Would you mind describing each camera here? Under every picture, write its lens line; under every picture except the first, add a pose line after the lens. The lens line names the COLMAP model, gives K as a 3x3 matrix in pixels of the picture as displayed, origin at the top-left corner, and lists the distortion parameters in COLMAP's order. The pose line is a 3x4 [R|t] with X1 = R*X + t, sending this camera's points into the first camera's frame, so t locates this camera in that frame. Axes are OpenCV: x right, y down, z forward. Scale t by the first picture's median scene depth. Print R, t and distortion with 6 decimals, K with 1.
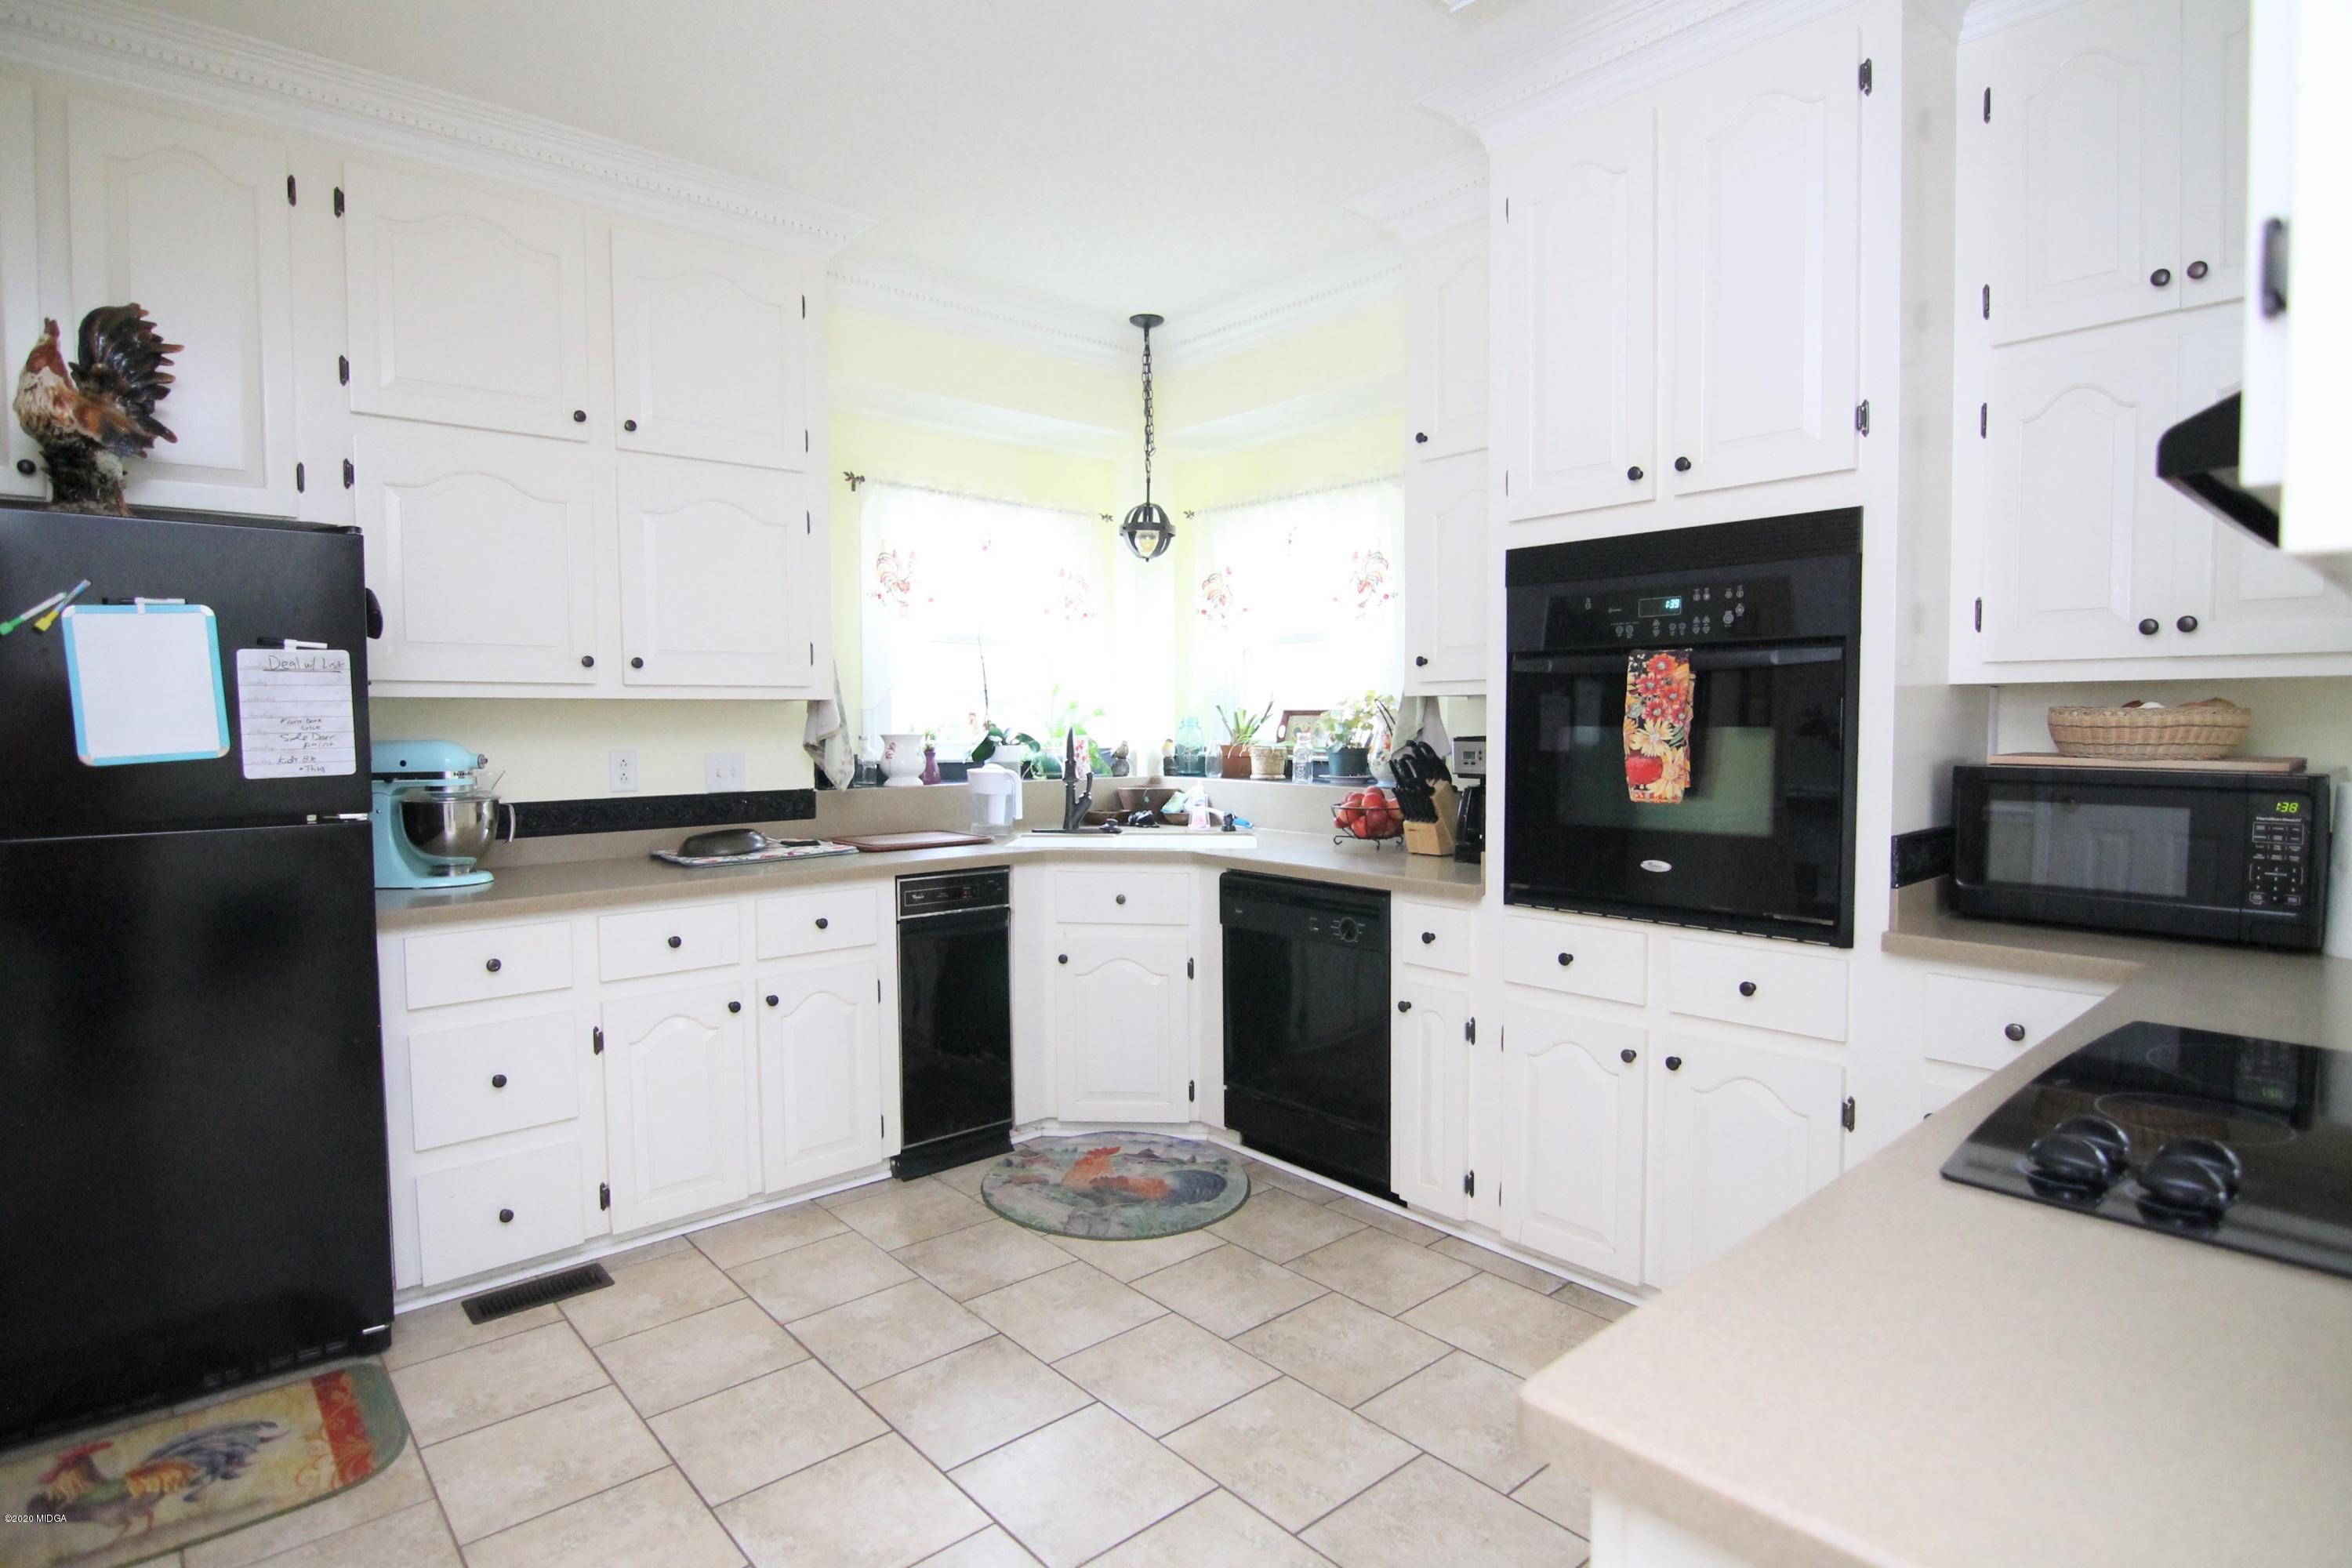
lens RADIAL K [[1230.3, 0, 1170.7], [0, 1230.3, 782.5], [0, 0, 1]] dist [-0.009883, -0.008747]
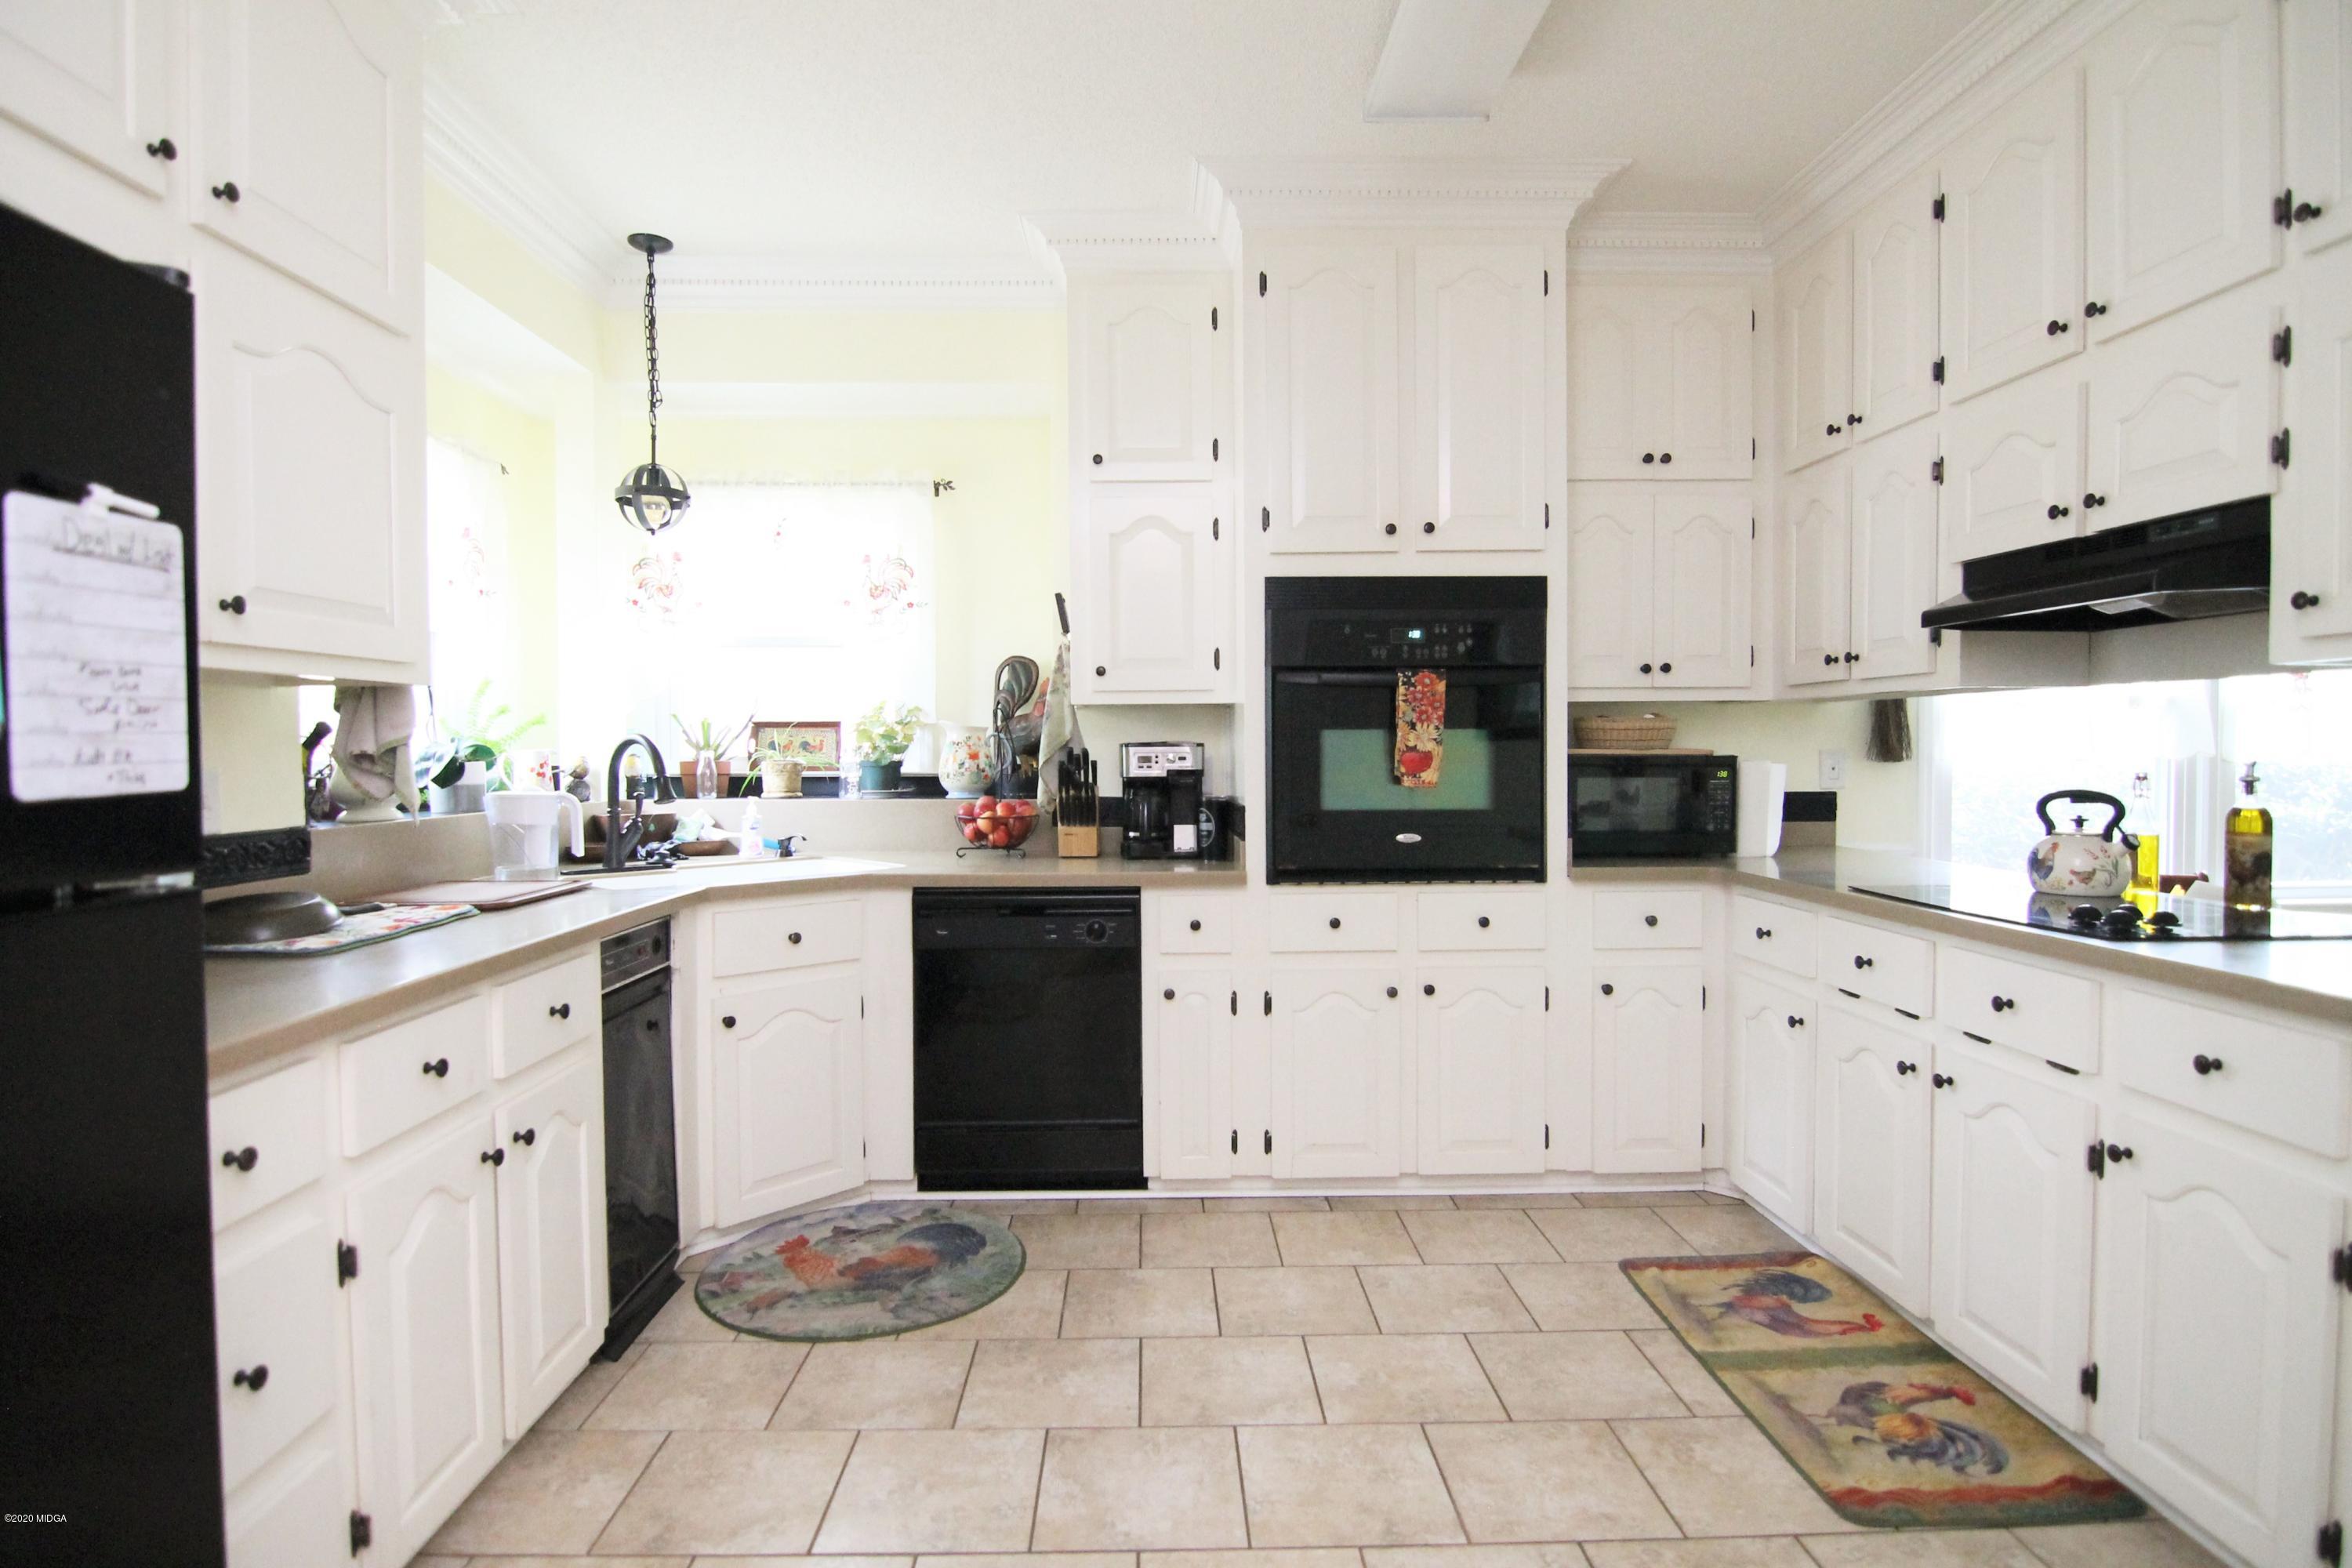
lens RADIAL K [[1230.3, 0, 1175.4], [0, 1230.3, 781.8], [0, 0, 1]] dist [-0.009883, -0.008747]
pose [[0.629051, -0.020155, 0.777103, -0.622368], [0.042897, 0.999041, -0.008813, 0.008627], [-0.776179, 0.038879, 0.629312, 0.318254]]
